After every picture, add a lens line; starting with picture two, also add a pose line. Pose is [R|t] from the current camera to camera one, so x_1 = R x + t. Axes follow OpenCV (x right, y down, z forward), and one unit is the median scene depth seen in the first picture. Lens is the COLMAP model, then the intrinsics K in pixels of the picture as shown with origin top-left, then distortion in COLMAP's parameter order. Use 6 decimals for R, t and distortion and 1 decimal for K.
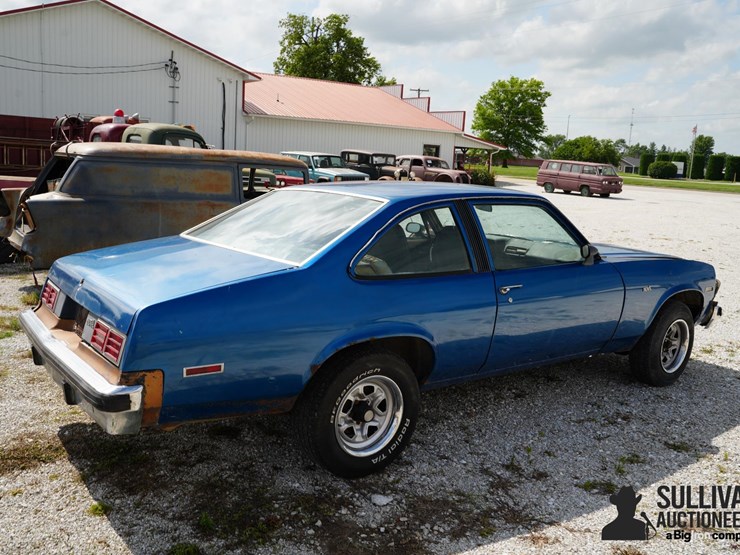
lens RADIAL K [[667.0, 0, 376.9], [0, 667.0, 275.0], [0, 0, 1]] dist [-0.093290, 0.066180]
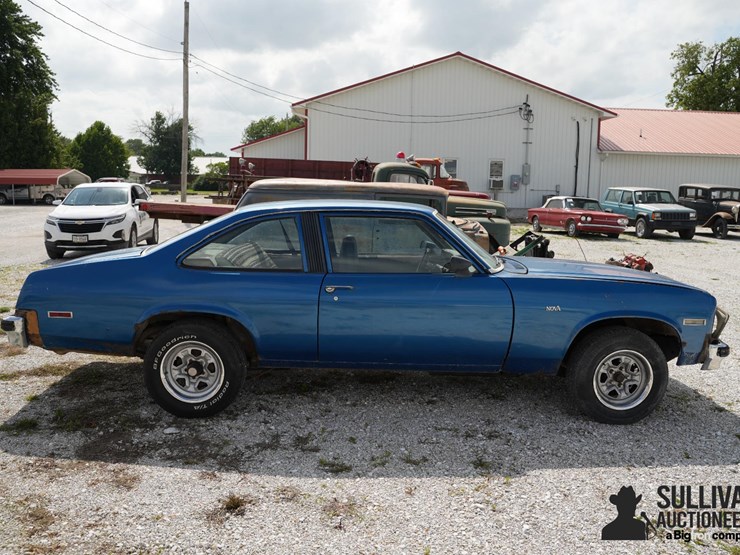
lens RADIAL K [[667.0, 0, 375.3], [0, 667.0, 278.4], [0, 0, 1]] dist [-0.093290, 0.066180]
pose [[0.823970, 0.047556, -0.564635, 0.135715], [-0.078419, 0.996453, -0.030511, 0.004906], [0.561182, 0.069418, 0.824777, 0.013262]]
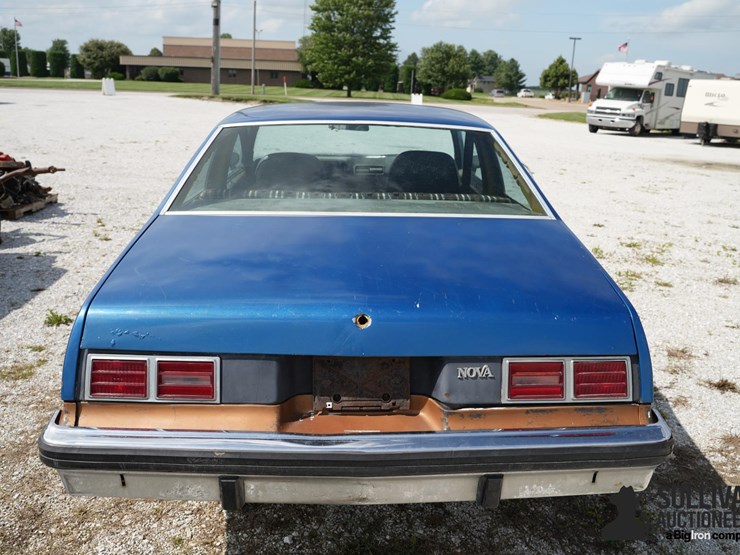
lens RADIAL K [[667.0, 0, 347.1], [0, 667.0, 281.0], [0, 0, 1]] dist [-0.093290, 0.066180]
pose [[0.545028, -0.264428, 0.795627, -0.100550], [0.129860, 0.964135, 0.231474, -0.019497], [-0.828300, -0.022840, 0.559819, 0.075845]]
